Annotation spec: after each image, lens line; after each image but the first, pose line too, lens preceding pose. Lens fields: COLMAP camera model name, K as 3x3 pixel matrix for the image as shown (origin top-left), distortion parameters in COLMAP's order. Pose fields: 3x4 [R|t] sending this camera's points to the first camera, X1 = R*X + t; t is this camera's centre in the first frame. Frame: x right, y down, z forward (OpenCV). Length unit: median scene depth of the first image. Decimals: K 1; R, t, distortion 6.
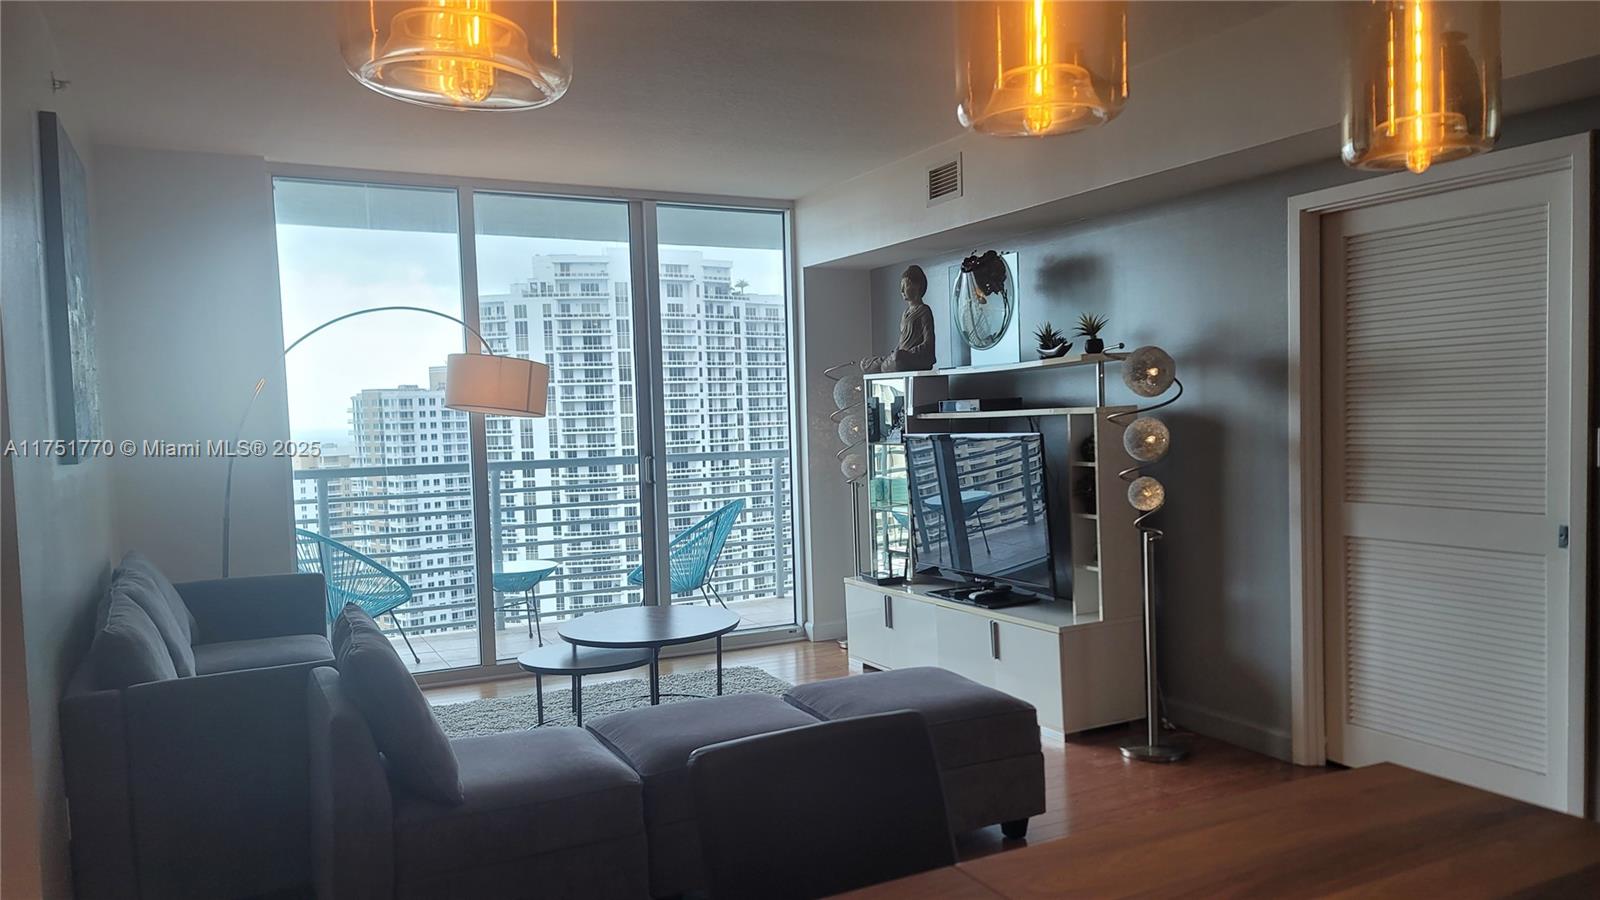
lens RADIAL K [[1160.5, 0, 818.0], [0, 1160.5, 474.7], [0, 0, 1]] dist [0.101173, -0.114244]
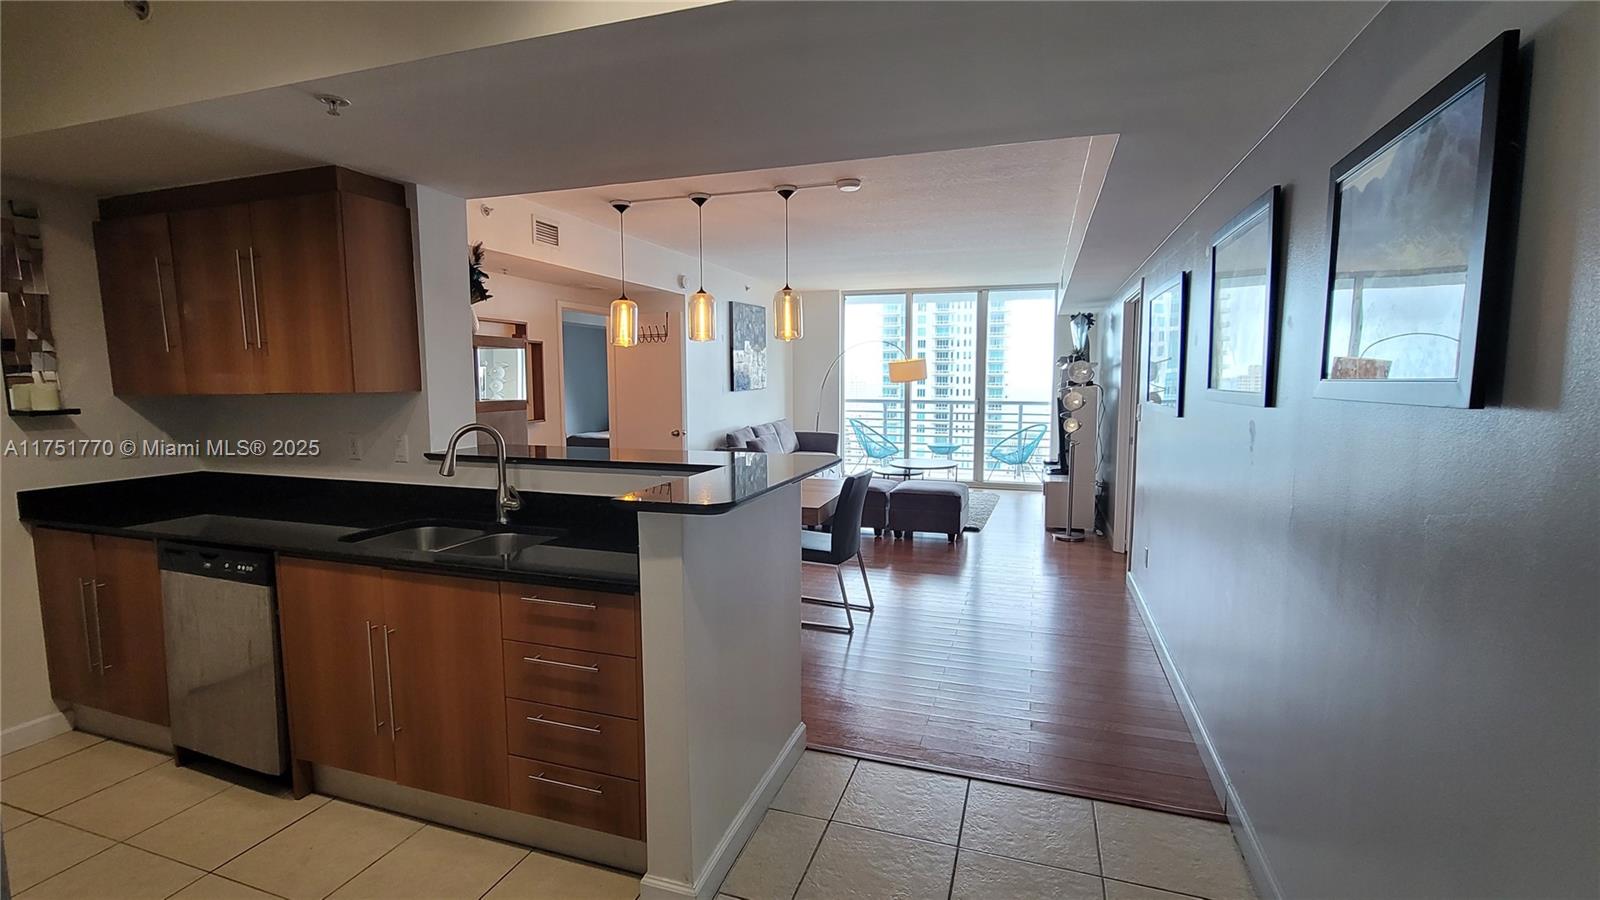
lens RADIAL K [[701.0, 0, 800.0], [0, 701.0, 450.0], [0, 0, 1]] dist [0.001162, 0.000978]
pose [[0.697229, 0.102915, -0.709423, 0.663708], [-0.062947, 0.994608, 0.082421, -0.011573], [0.714080, -0.012810, 0.699947, -0.250314]]
